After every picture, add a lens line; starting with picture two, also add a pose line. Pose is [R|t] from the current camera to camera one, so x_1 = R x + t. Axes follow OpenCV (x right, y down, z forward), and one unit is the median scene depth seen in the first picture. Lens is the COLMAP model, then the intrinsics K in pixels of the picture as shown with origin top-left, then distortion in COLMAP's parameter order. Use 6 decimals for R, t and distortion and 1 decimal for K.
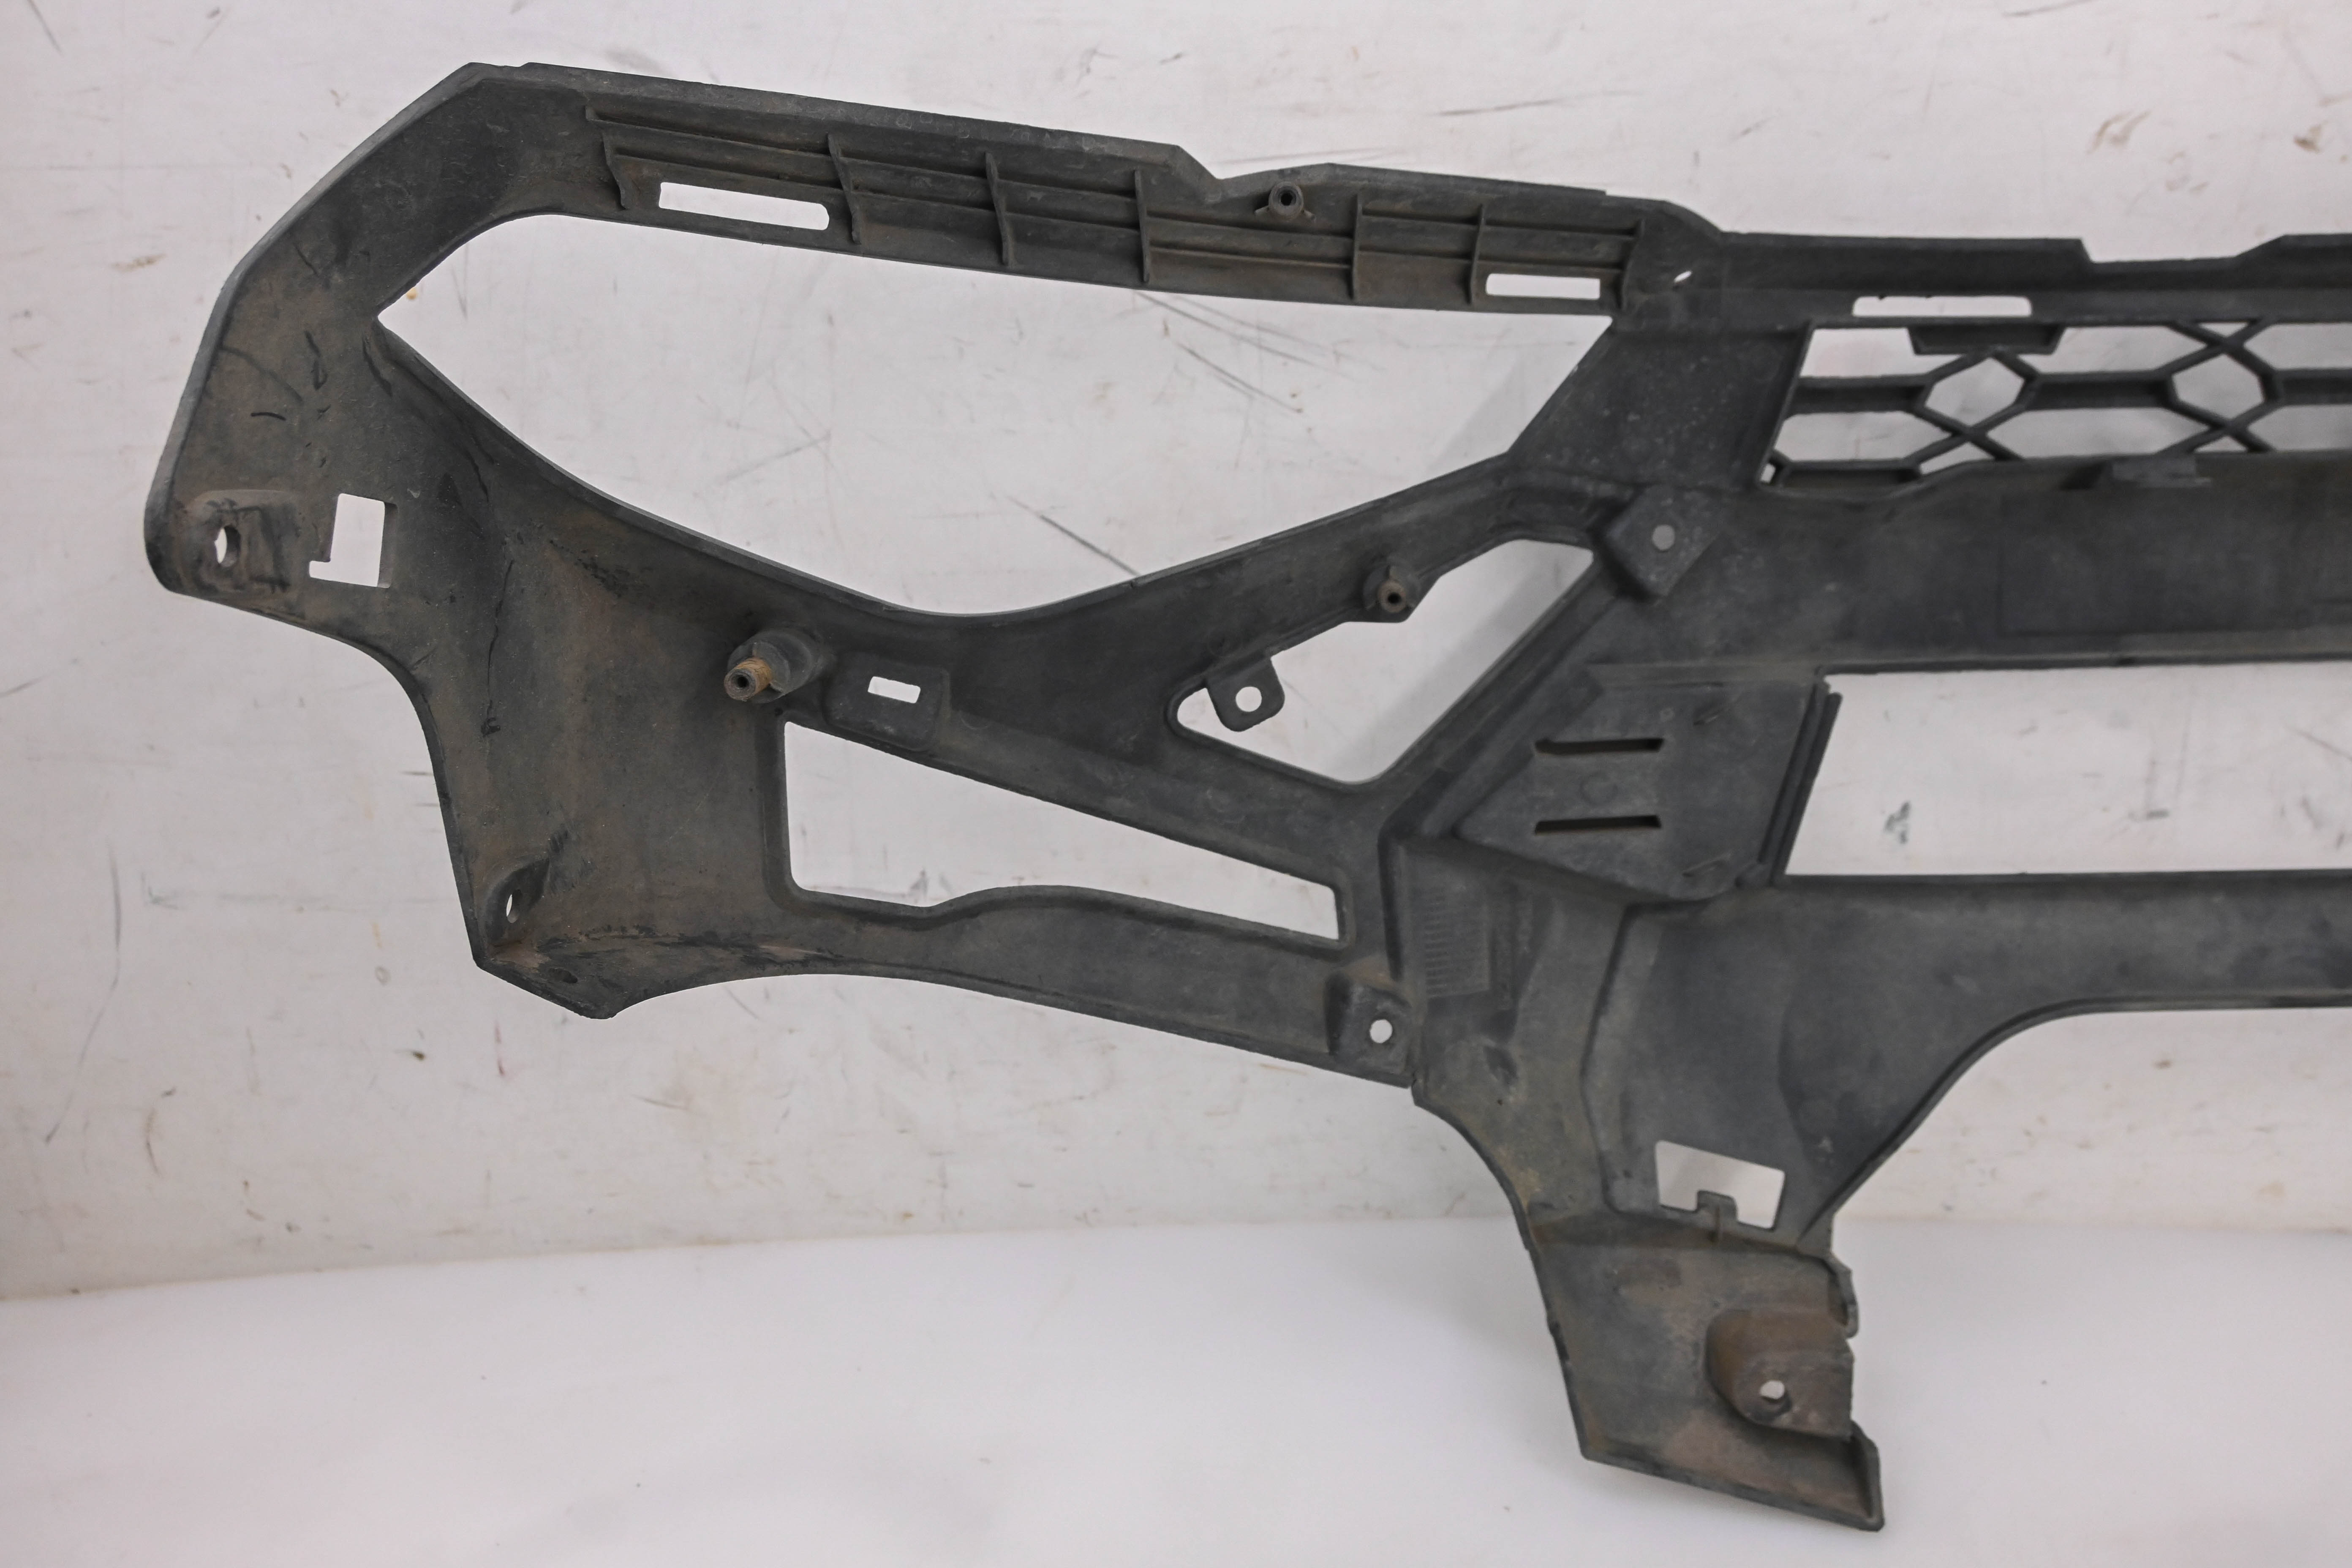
lens RADIAL K [[2416.2, 0, 1176.0], [0, 2416.2, 784.0], [0, 0, 1]] dist [-0.005558, -0.006567]
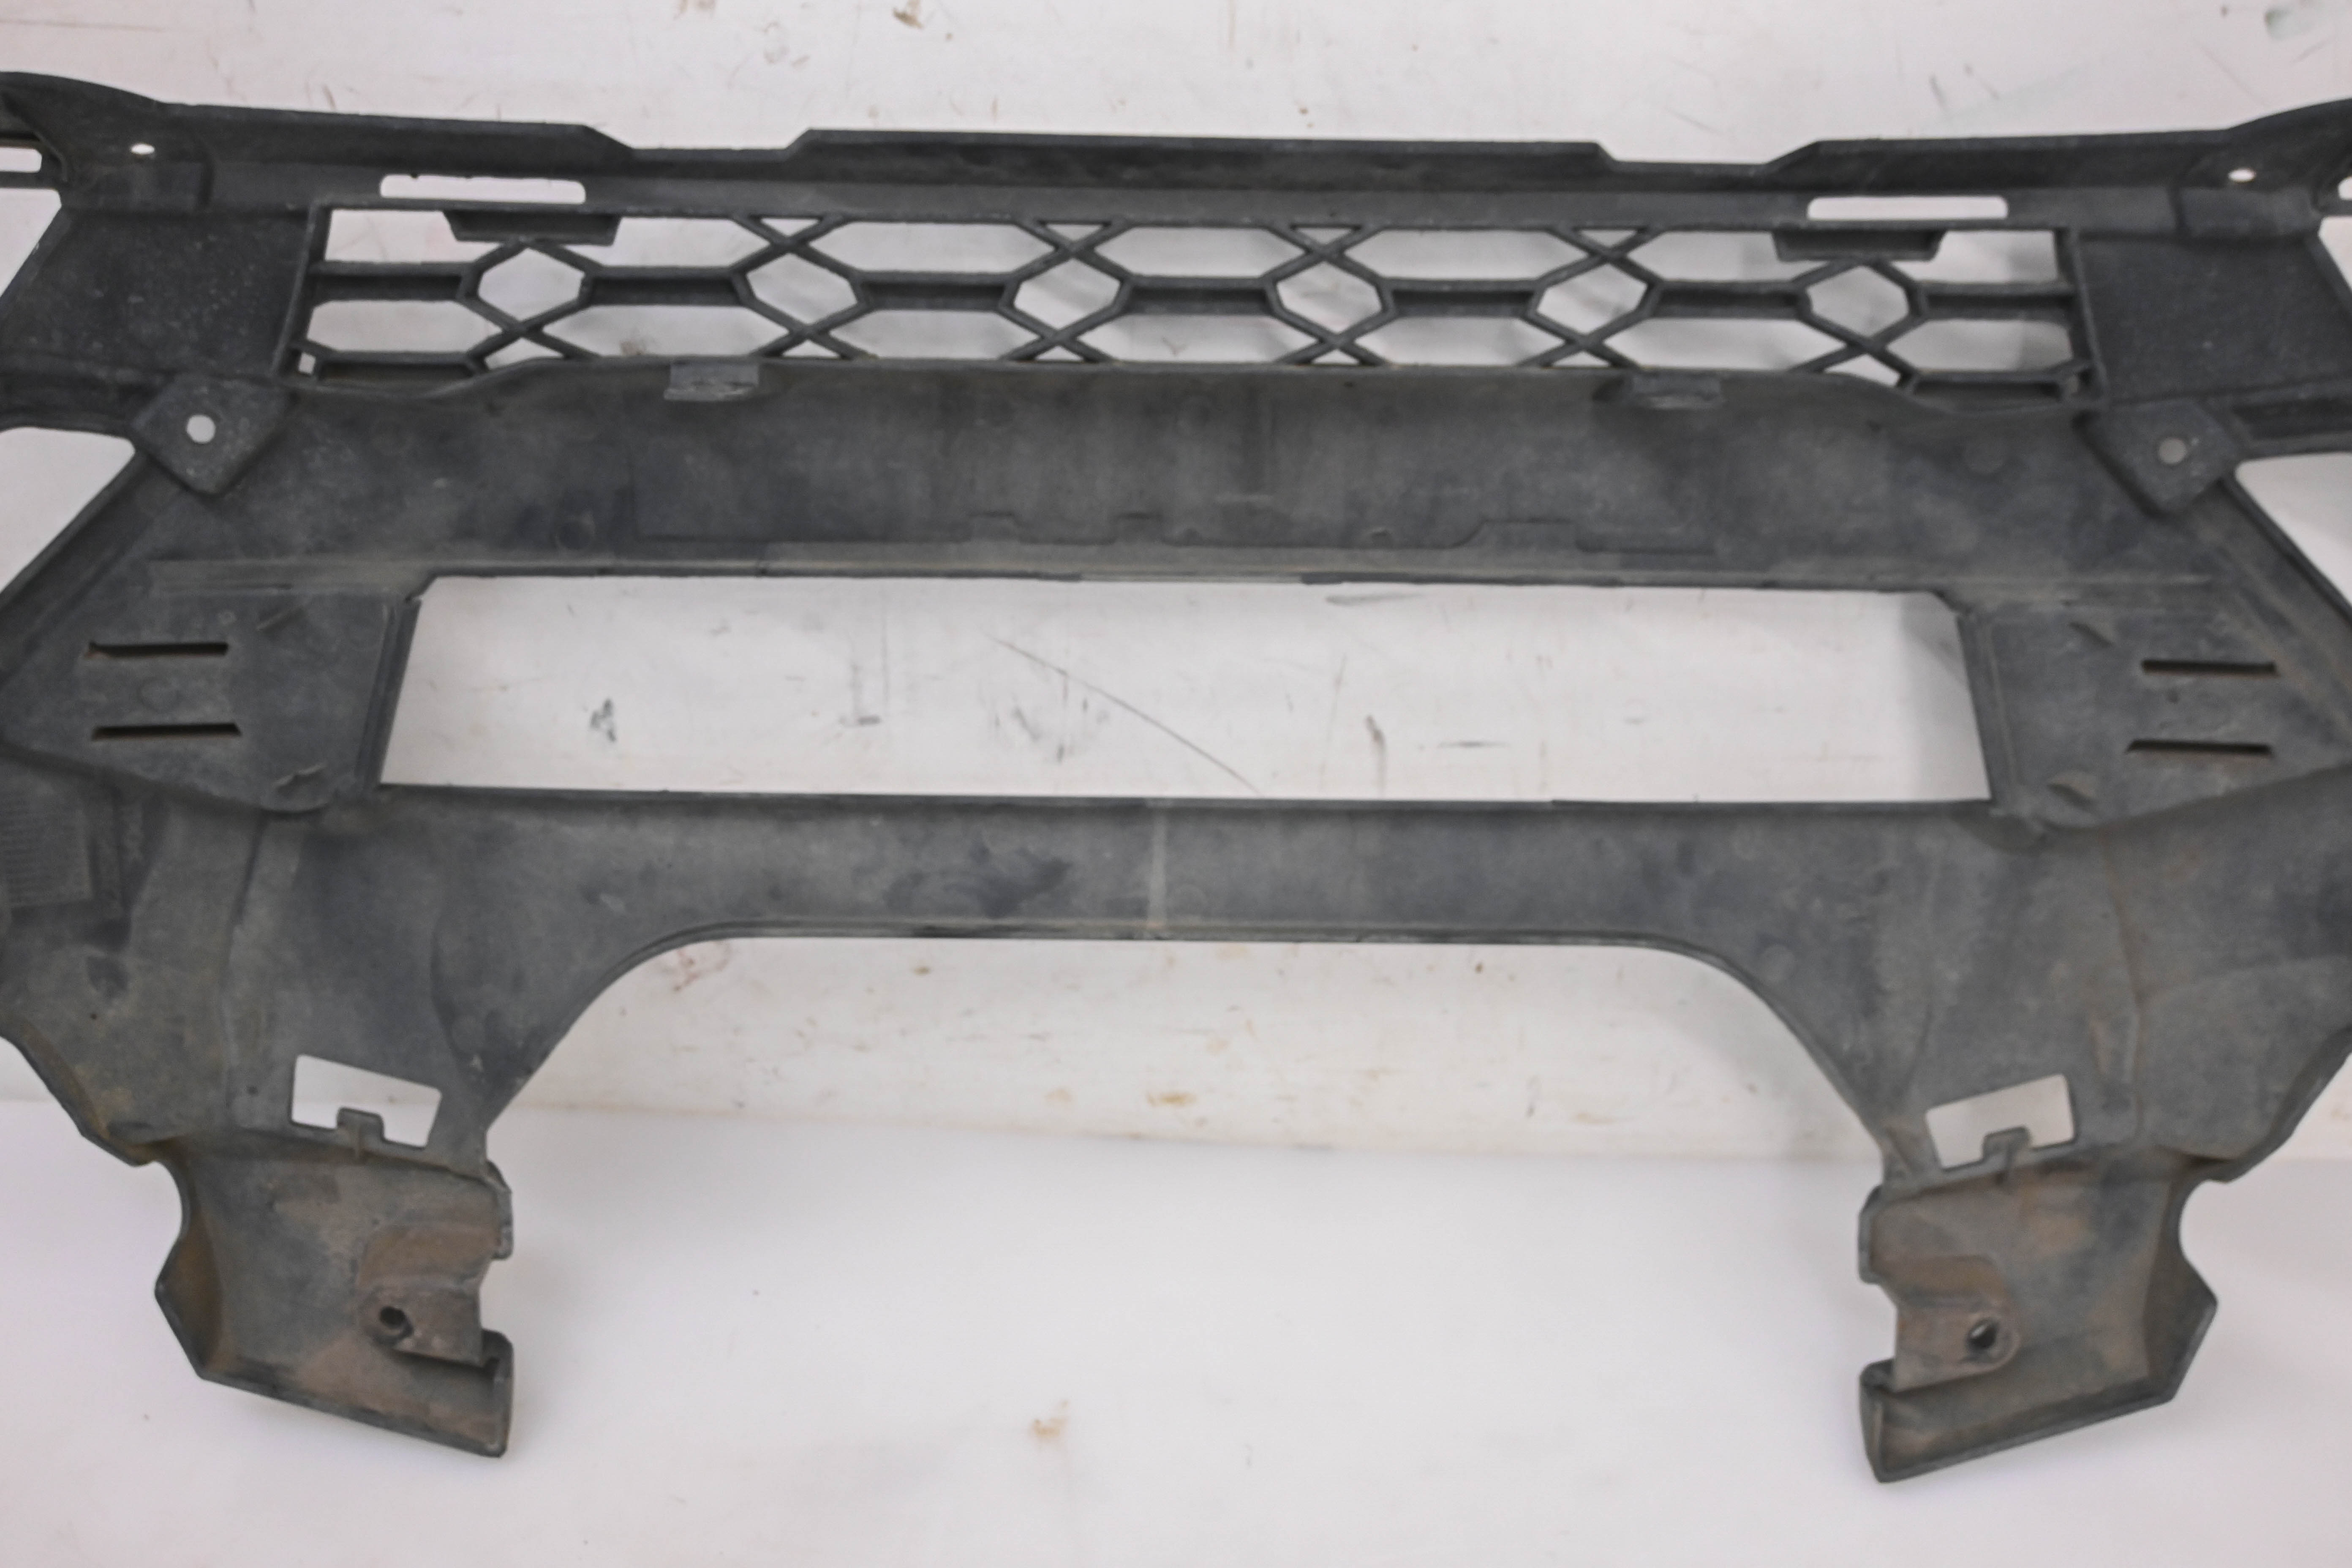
lens RADIAL K [[2416.2, 0, 1176.0], [0, 2416.2, 784.0], [0, 0, 1]] dist [-0.005558, -0.006567]
pose [[0.997901, 0.027090, 0.058811, 0.504335], [-0.032959, 0.994316, 0.101236, -0.069826], [-0.055734, -0.102962, 0.993123, 0.043560]]
